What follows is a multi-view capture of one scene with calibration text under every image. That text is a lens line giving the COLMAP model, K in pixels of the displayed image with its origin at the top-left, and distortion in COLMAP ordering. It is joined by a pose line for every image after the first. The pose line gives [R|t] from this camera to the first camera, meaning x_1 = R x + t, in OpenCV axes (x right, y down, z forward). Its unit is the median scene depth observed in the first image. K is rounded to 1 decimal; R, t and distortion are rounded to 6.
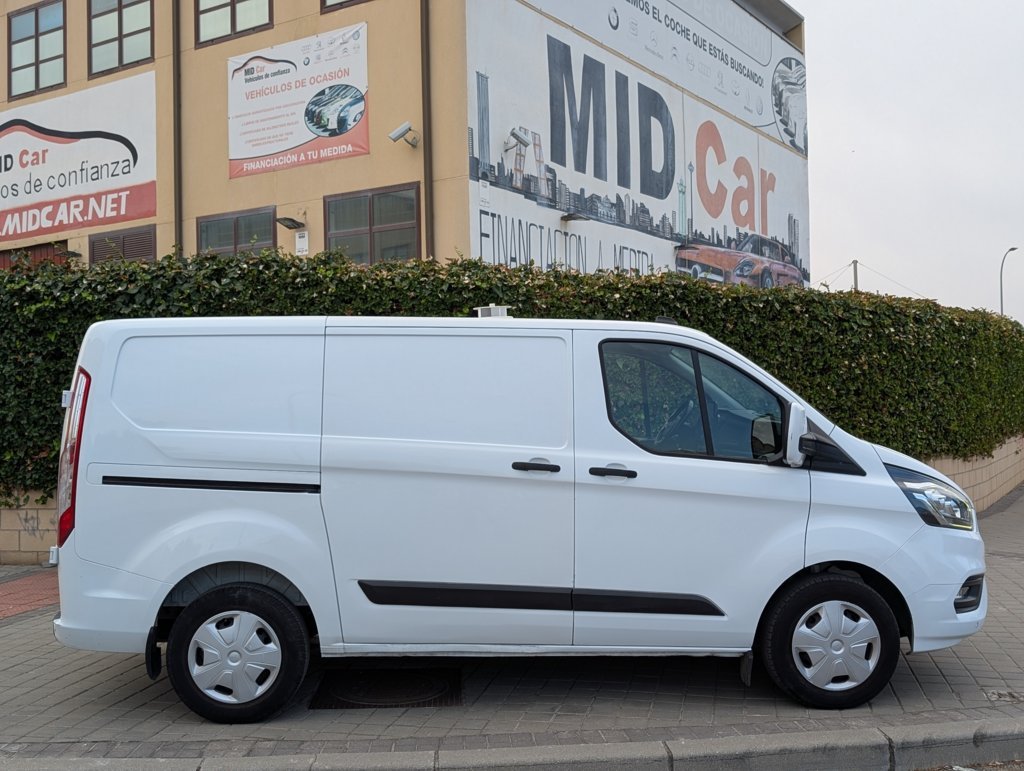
lens RADIAL K [[1117.0, 0, 512.0], [0, 1117.0, 385.5], [0, 0, 1]] dist [0.128302, -0.330623]
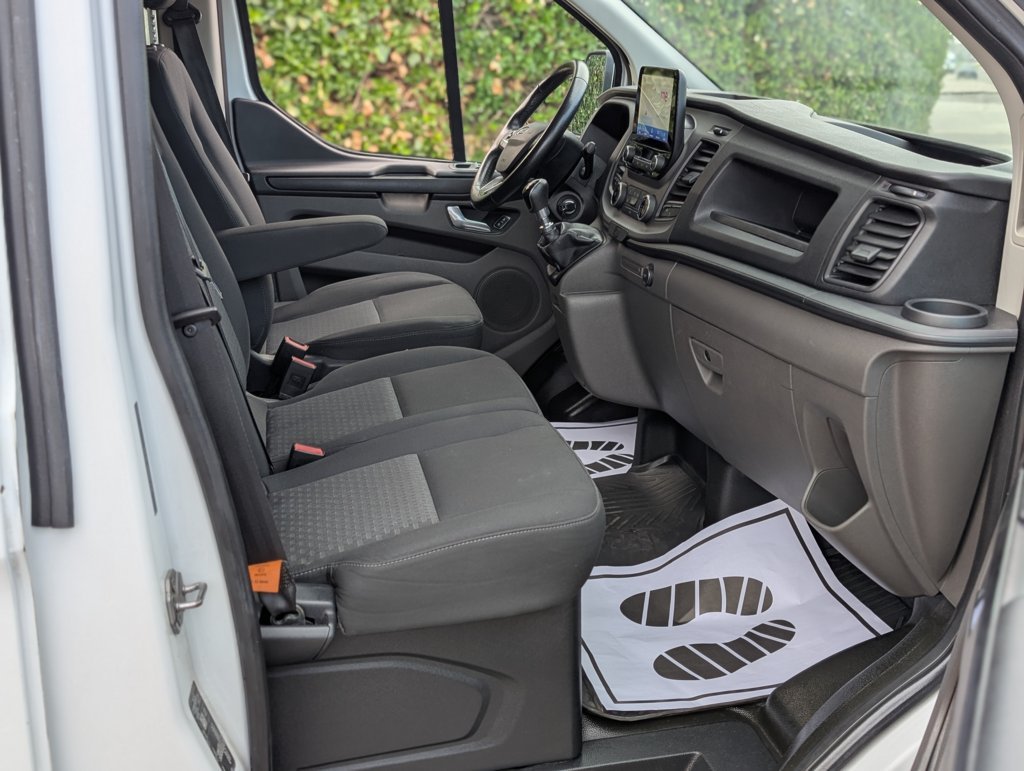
lens RADIAL K [[1117.0, 0, 512.0], [0, 1117.0, 385.5], [0, 0, 1]] dist [0.128302, -0.330623]
pose [[0.987569, -0.023503, 0.155417, 0.047643], [-0.023920, 0.954772, 0.296376, 0.003511], [-0.155353, -0.296409, 0.942341, 0.375707]]
